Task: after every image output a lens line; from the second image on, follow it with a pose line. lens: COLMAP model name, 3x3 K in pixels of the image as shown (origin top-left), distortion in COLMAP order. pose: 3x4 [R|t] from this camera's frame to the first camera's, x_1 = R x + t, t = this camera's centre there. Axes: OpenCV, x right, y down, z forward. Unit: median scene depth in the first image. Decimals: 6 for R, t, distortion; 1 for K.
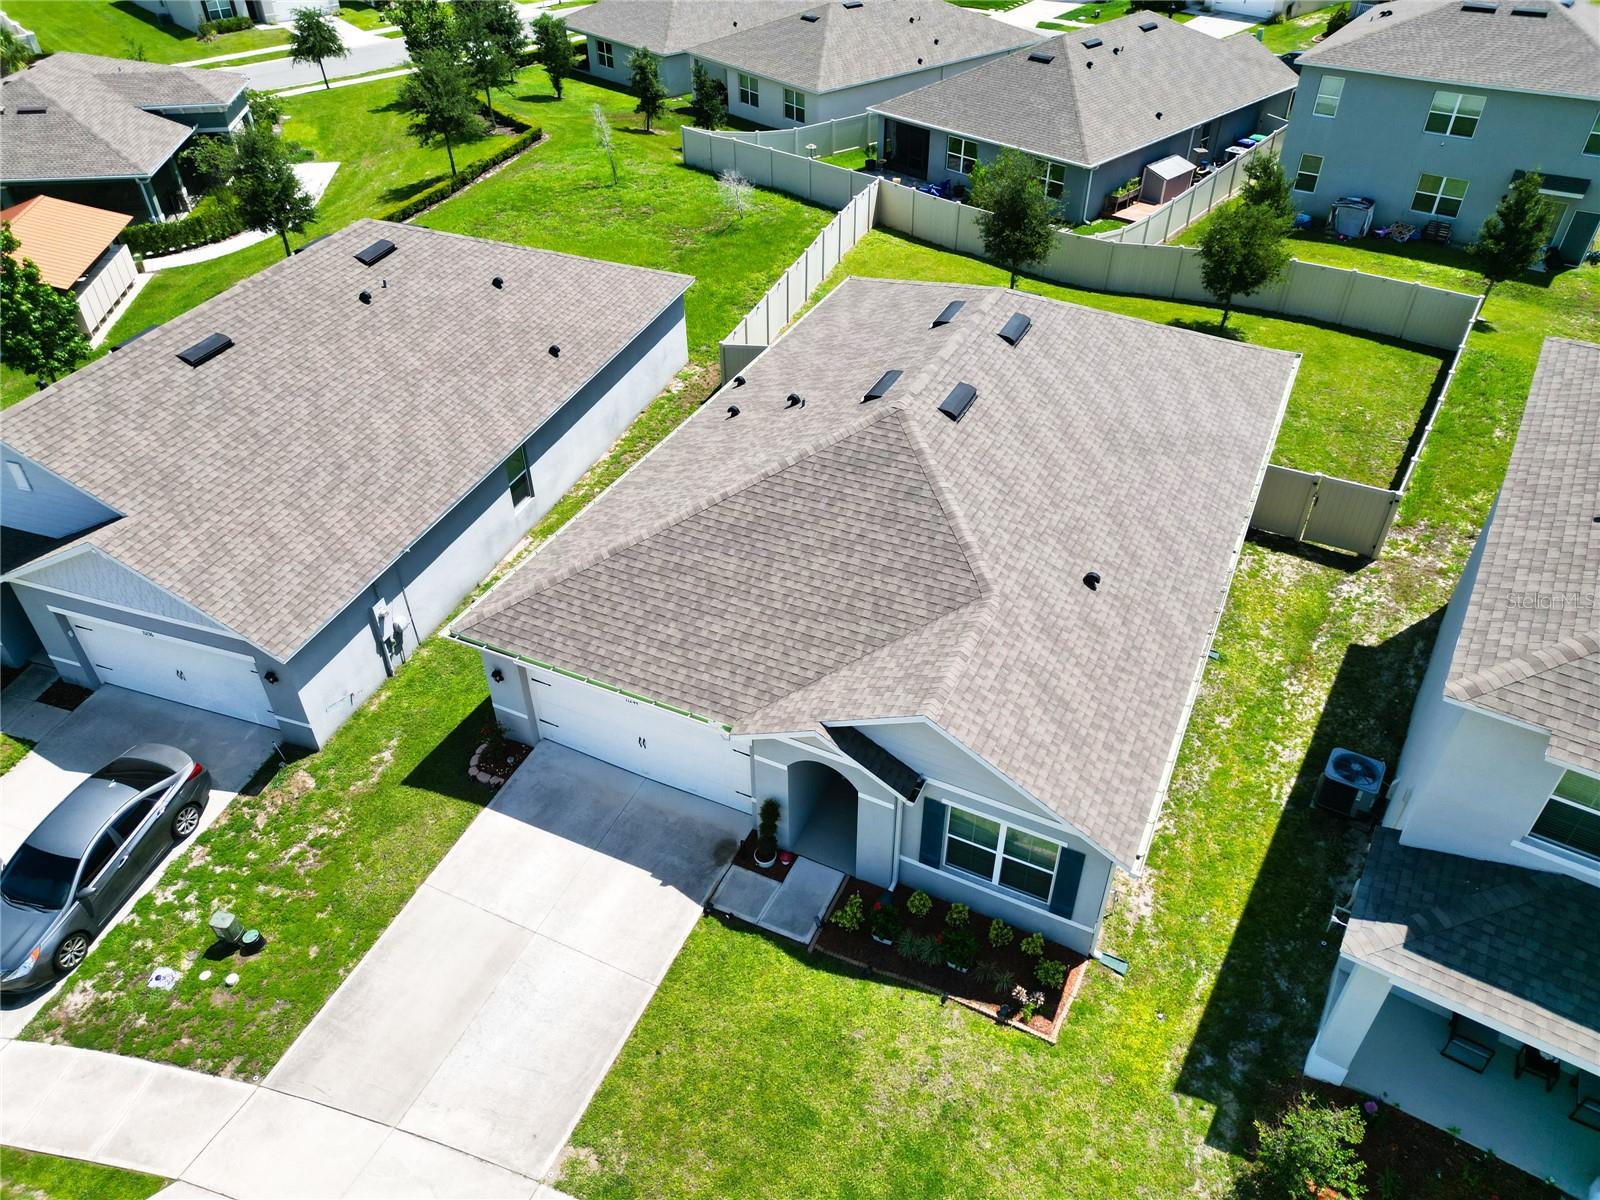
lens RADIAL K [[1112.9, 0, 790.8], [0, 1112.9, 602.8], [0, 0, 1]] dist [0.066023, -0.055534]
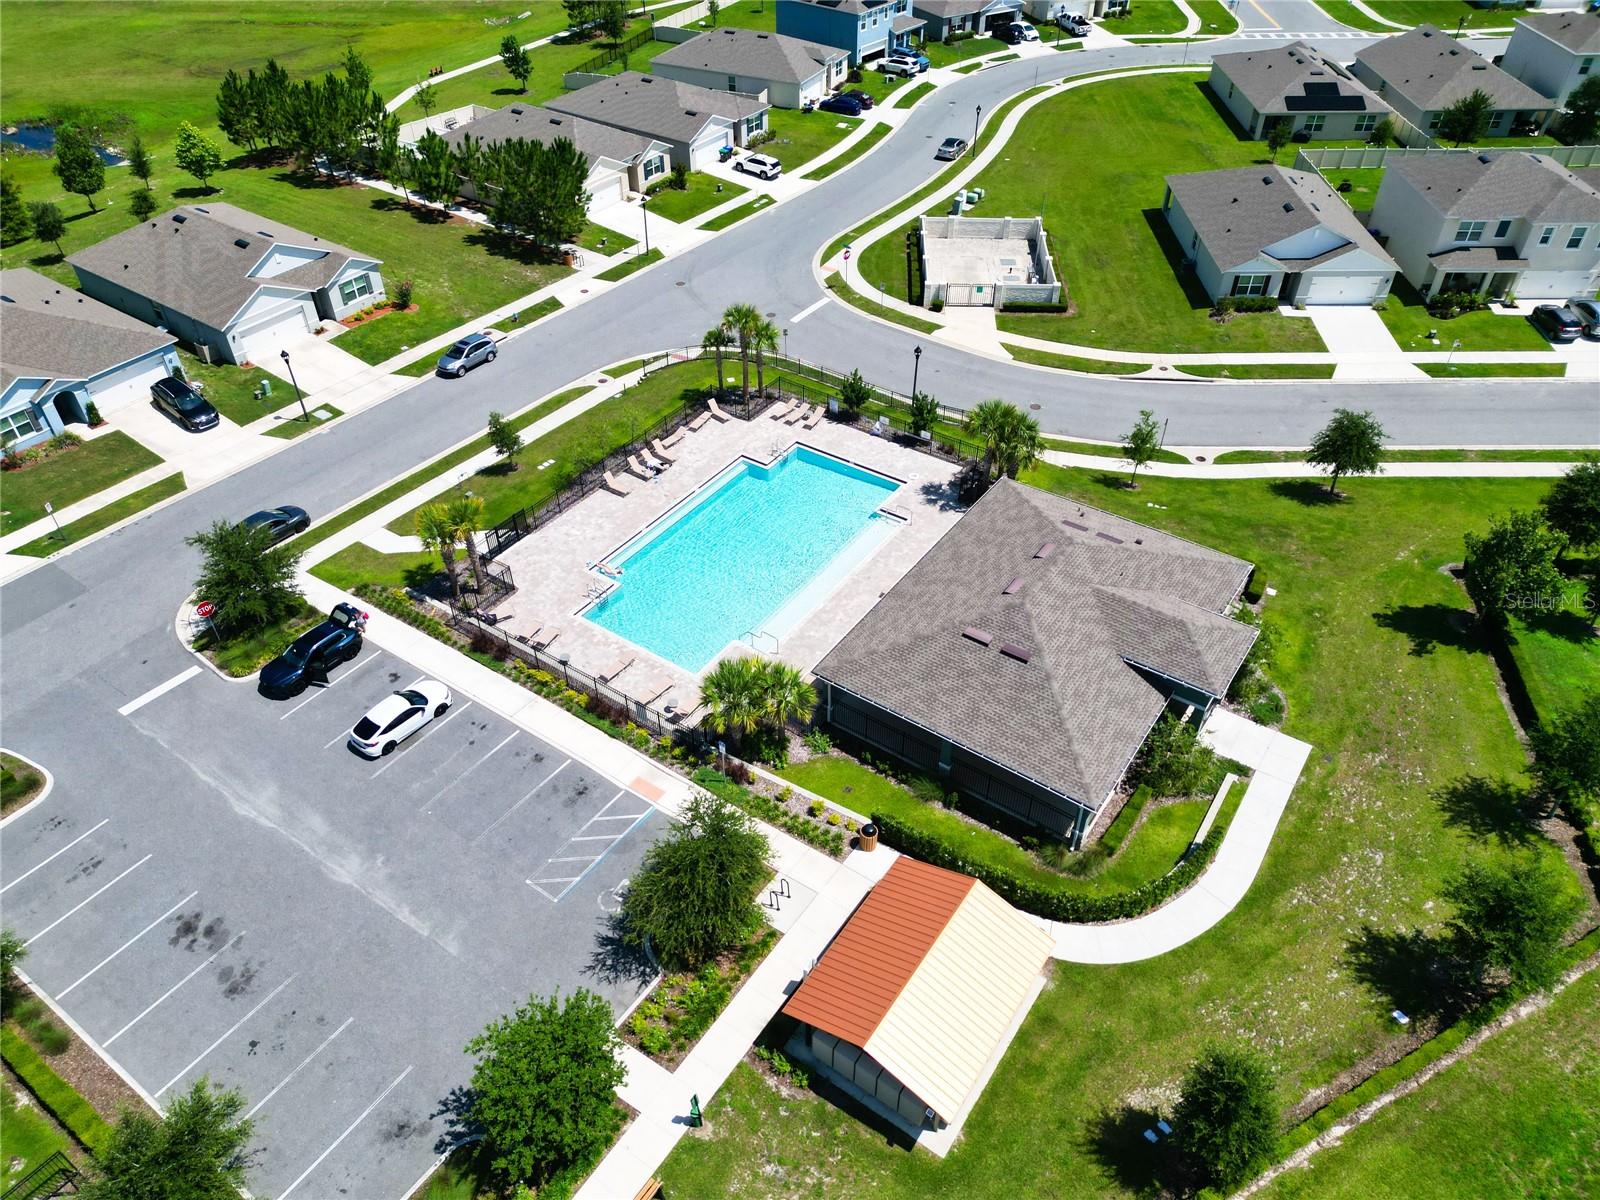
lens RADIAL K [[1112.9, 0, 799.5], [0, 1112.9, 598.9], [0, 0, 1]] dist [0.066023, -0.055534]
pose [[0.733341, 0.446564, -0.512633, -0.898852], [-0.421127, 0.890323, 0.173138, -1.384092], [0.533726, 0.088914, 0.840970, 0.400886]]
